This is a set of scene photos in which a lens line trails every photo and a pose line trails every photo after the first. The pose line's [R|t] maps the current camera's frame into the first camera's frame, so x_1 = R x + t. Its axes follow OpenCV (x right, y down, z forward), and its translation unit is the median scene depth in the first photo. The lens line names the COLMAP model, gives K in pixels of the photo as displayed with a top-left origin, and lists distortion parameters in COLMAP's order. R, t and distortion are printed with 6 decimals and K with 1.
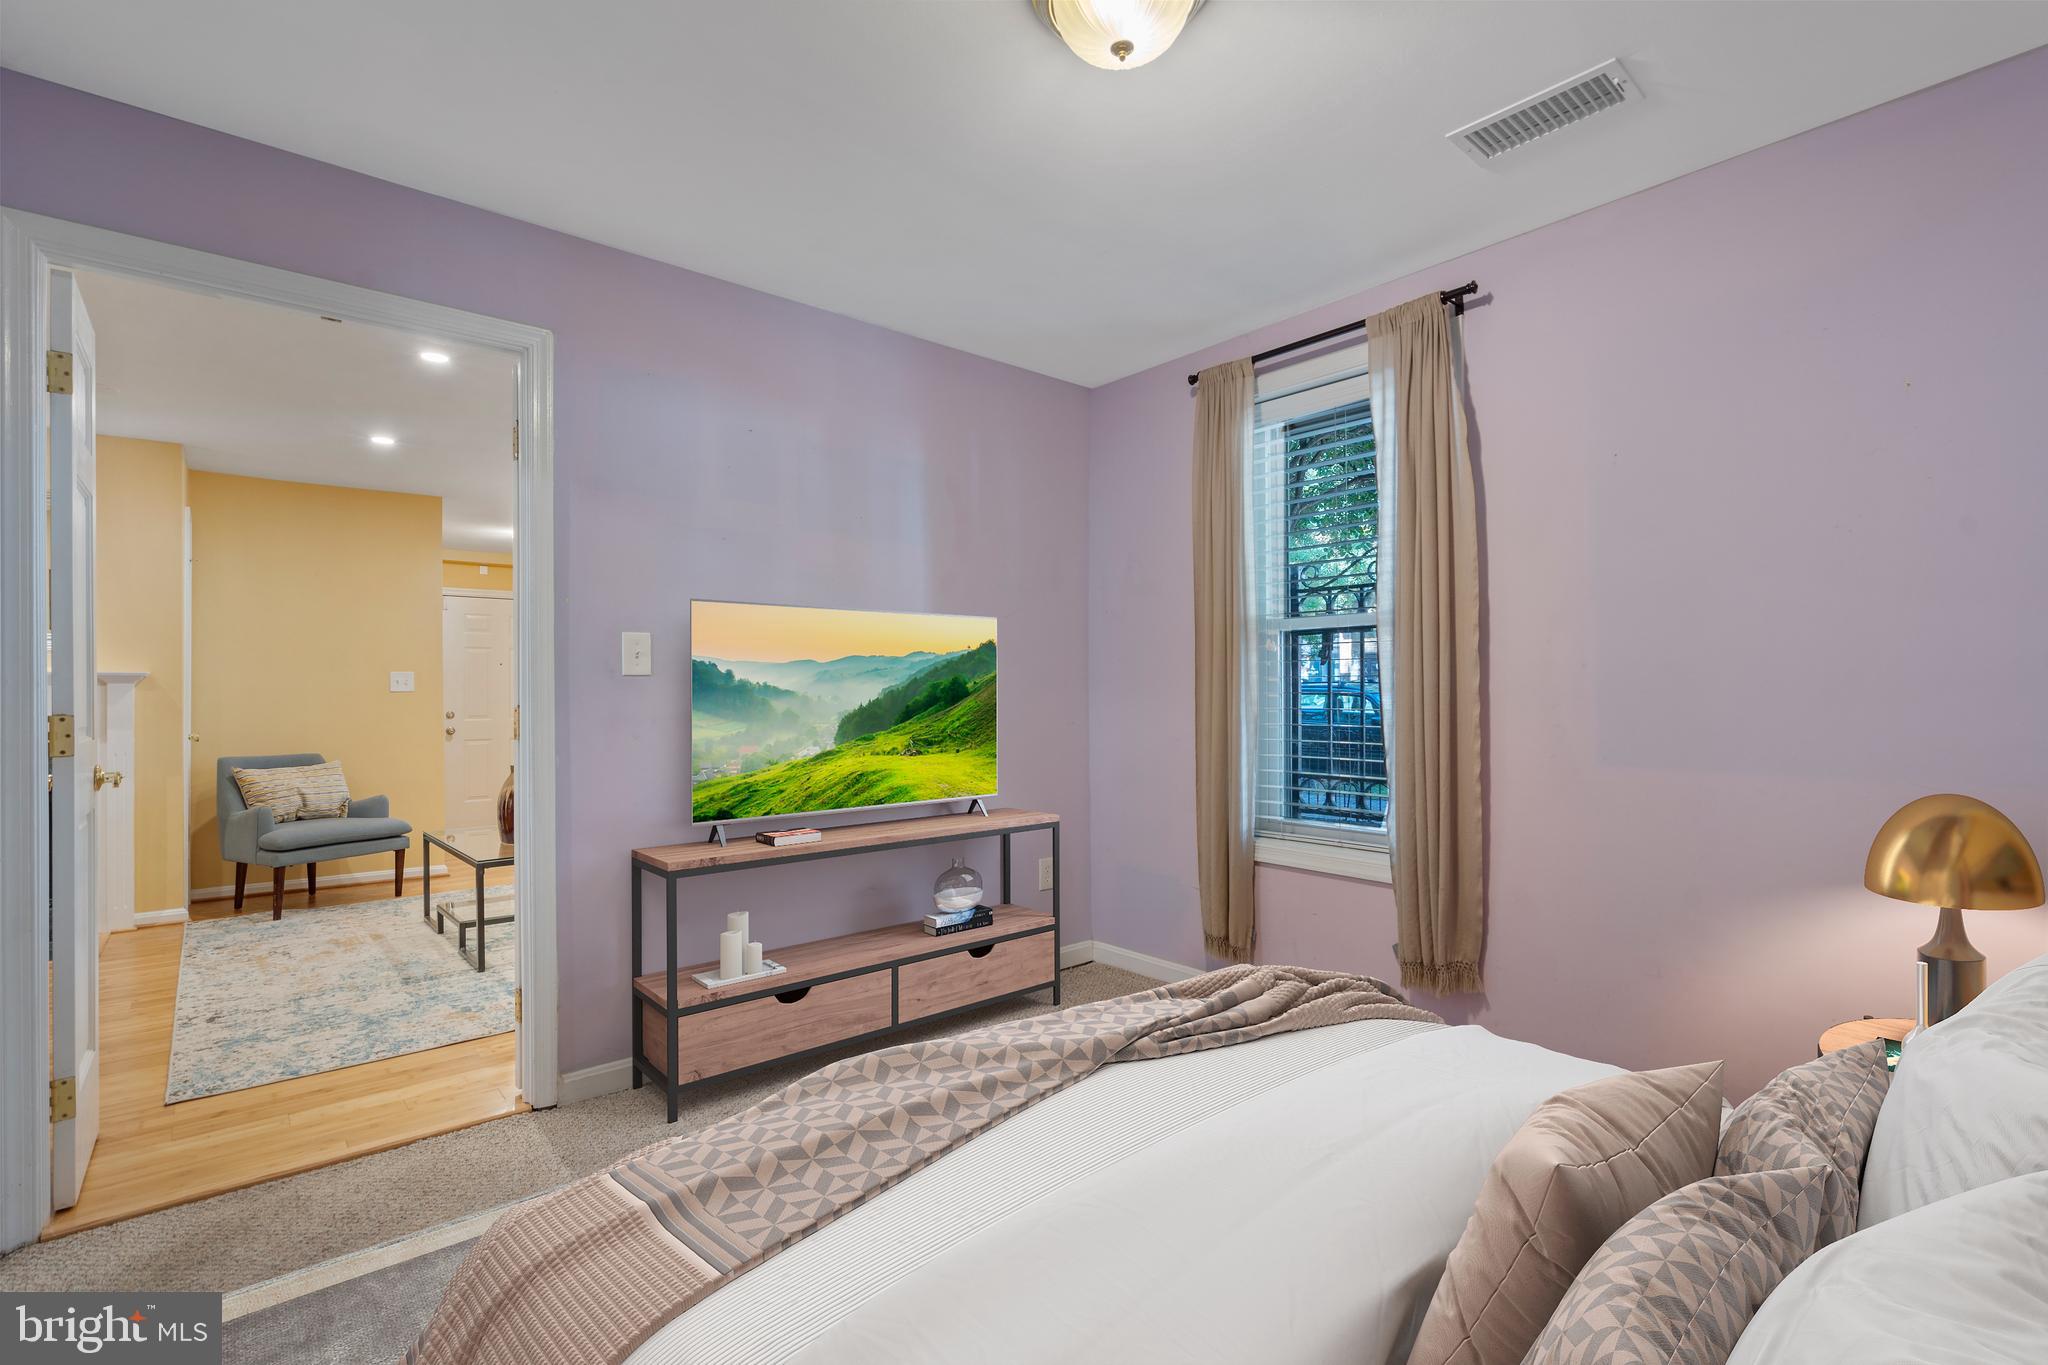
lens RADIAL K [[937.0, 0, 1024.6], [0, 937.0, 684.5], [0, 0, 1]] dist [-0.001712, -0.000374]
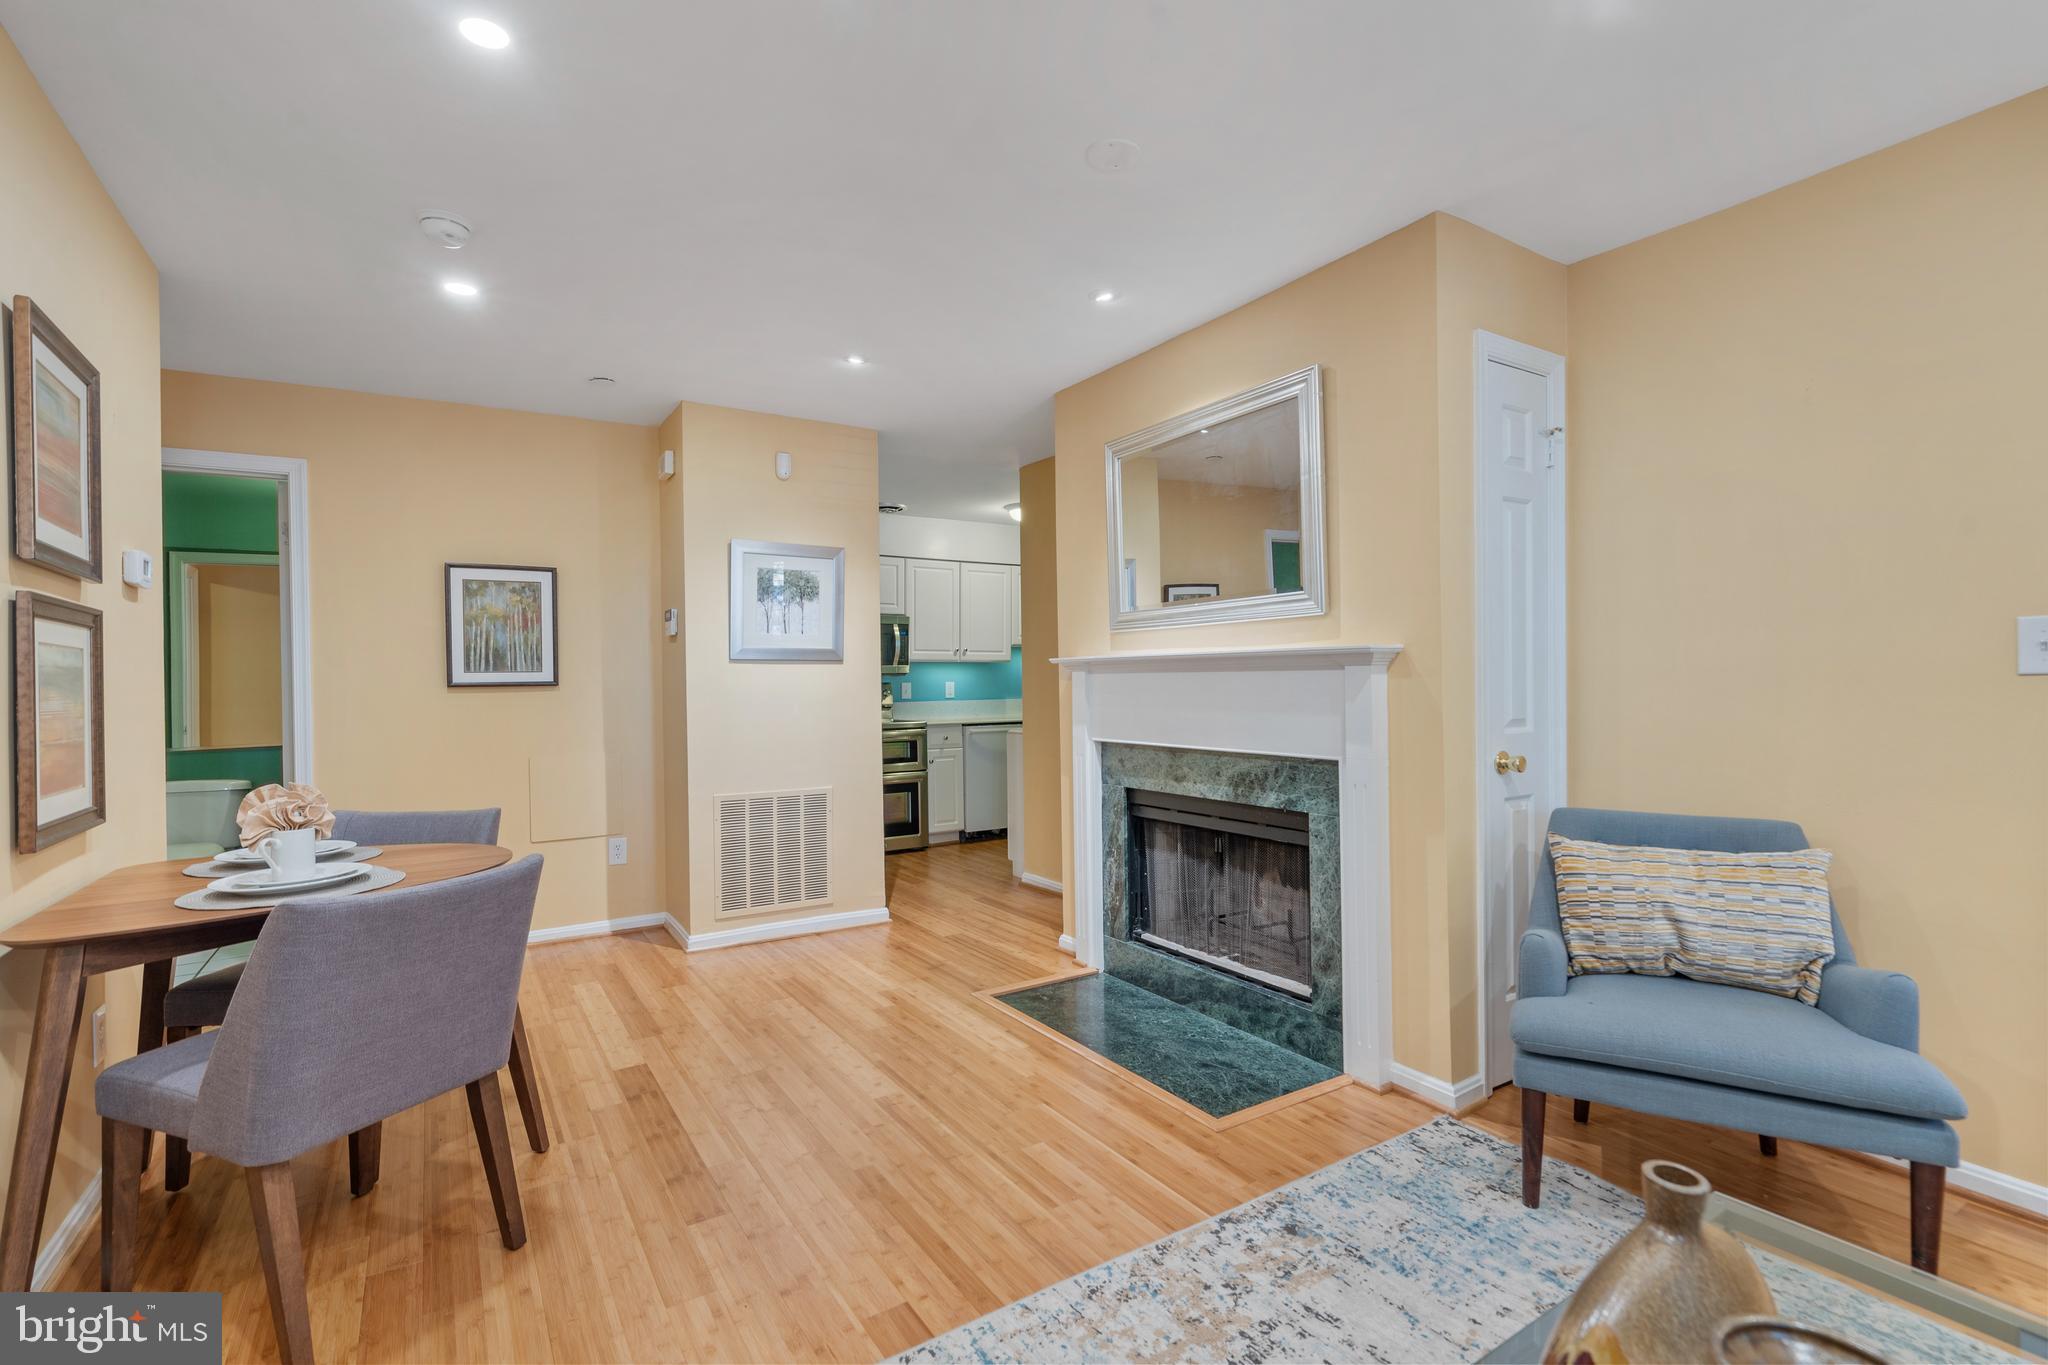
lens RADIAL K [[937.0, 0, 1010.3], [0, 937.0, 683.8], [0, 0, 1]] dist [-0.001712, -0.000374]
pose [[-0.157173, 0.019887, -0.987371, -0.489784], [0.026596, 0.999520, 0.015898, -0.004657], [0.987213, -0.023761, -0.157626, 1.206890]]
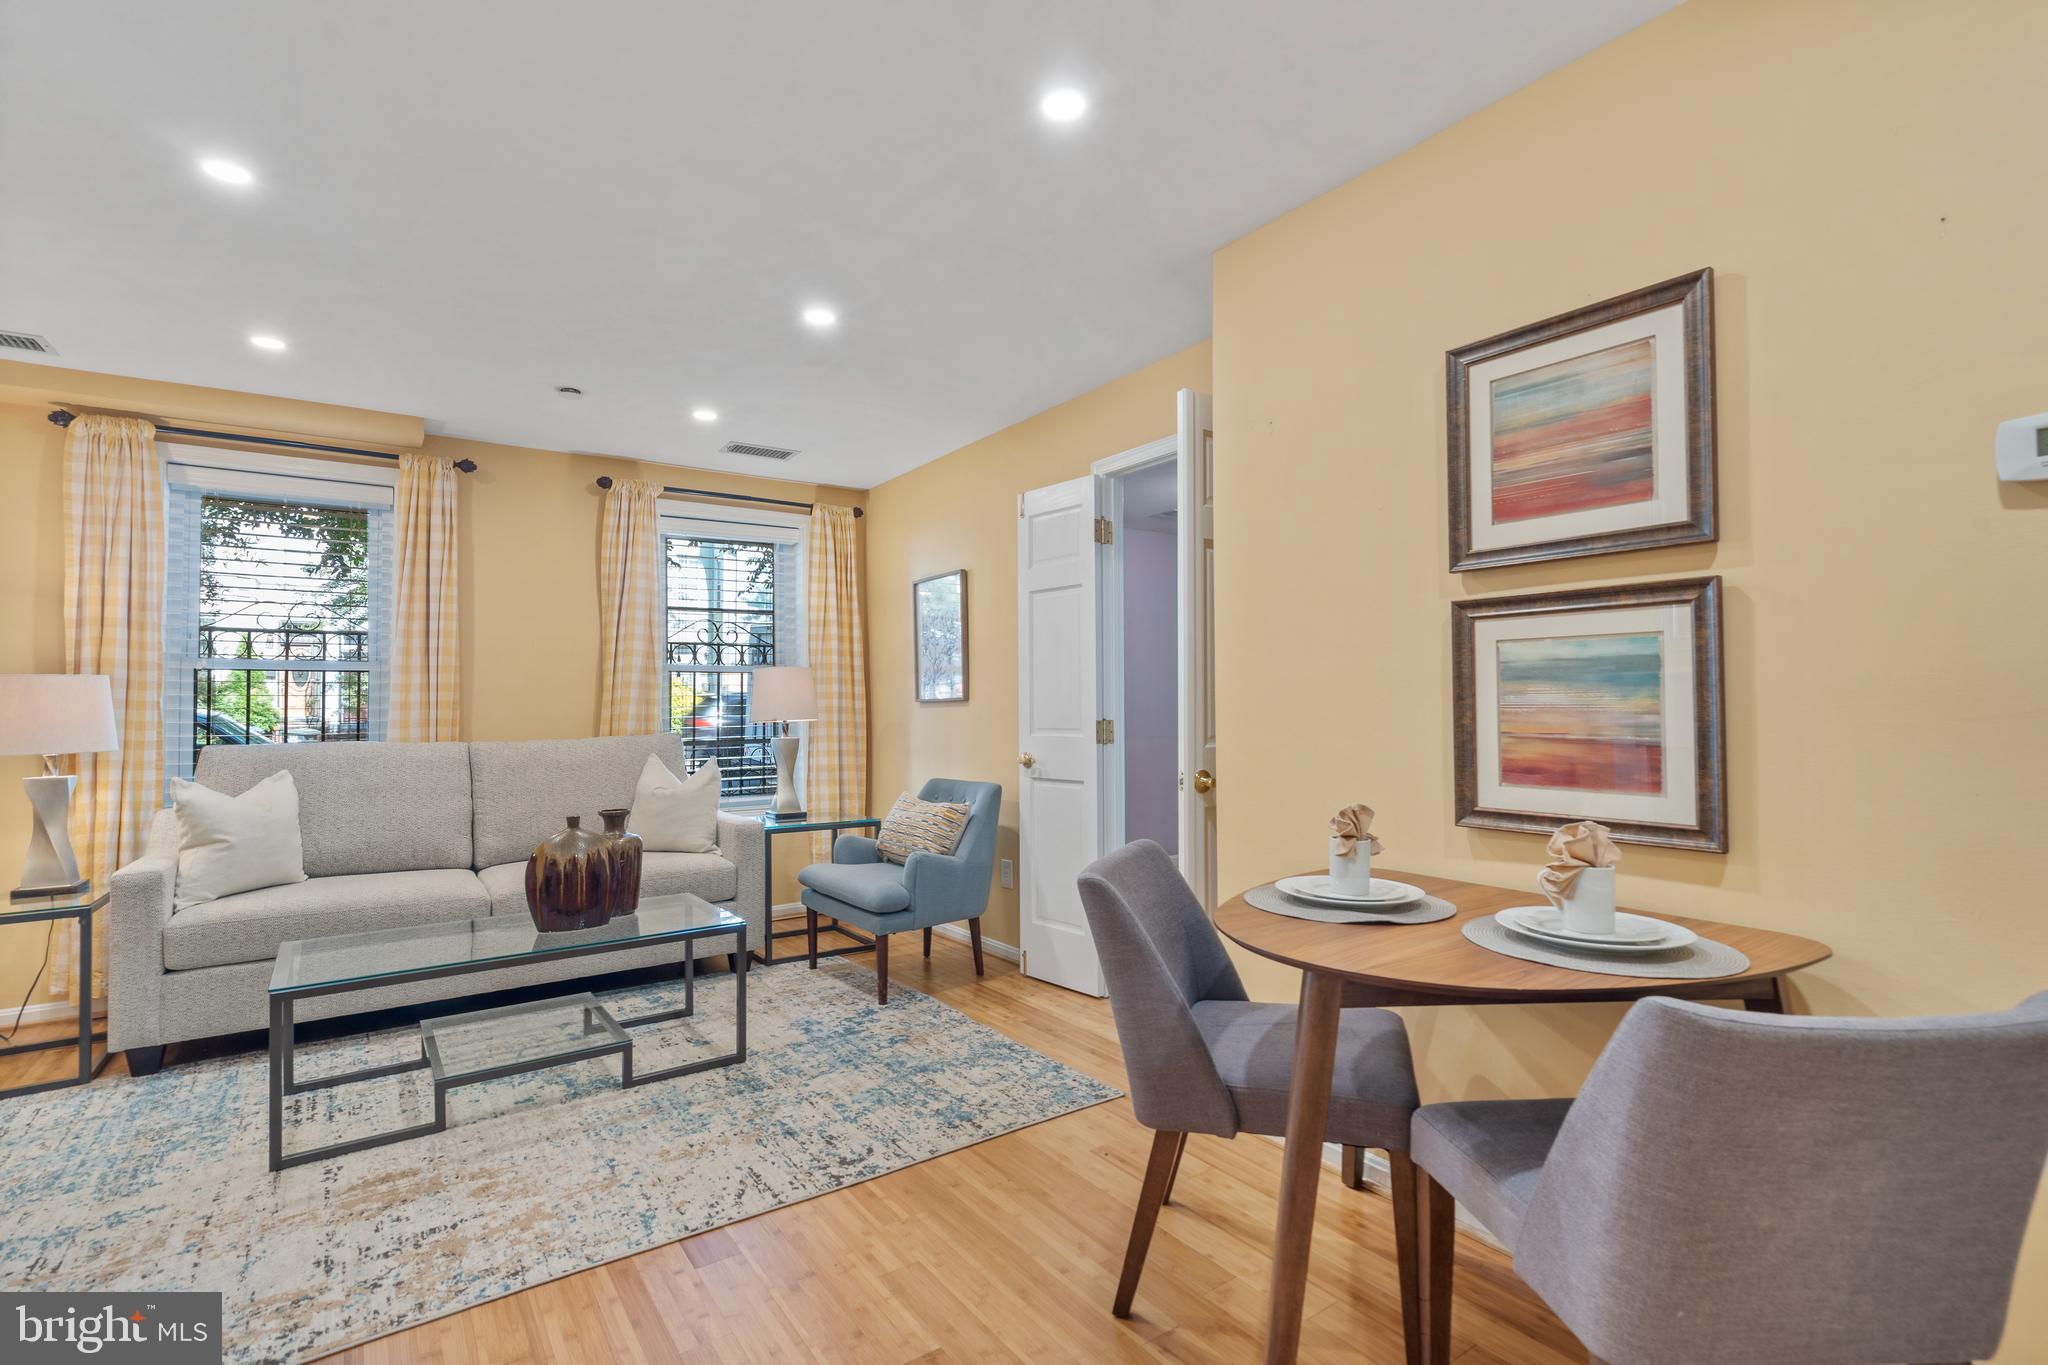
lens RADIAL K [[937.0, 0, 1023.4], [0, 937.0, 685.4], [0, 0, 1]] dist [-0.001712, -0.000374]
pose [[0.095465, 0.035535, 0.994798, -1.580922], [-0.002822, 0.999368, -0.035427, 0.015642], [-0.995429, 0.000575, 0.095505, 0.794422]]
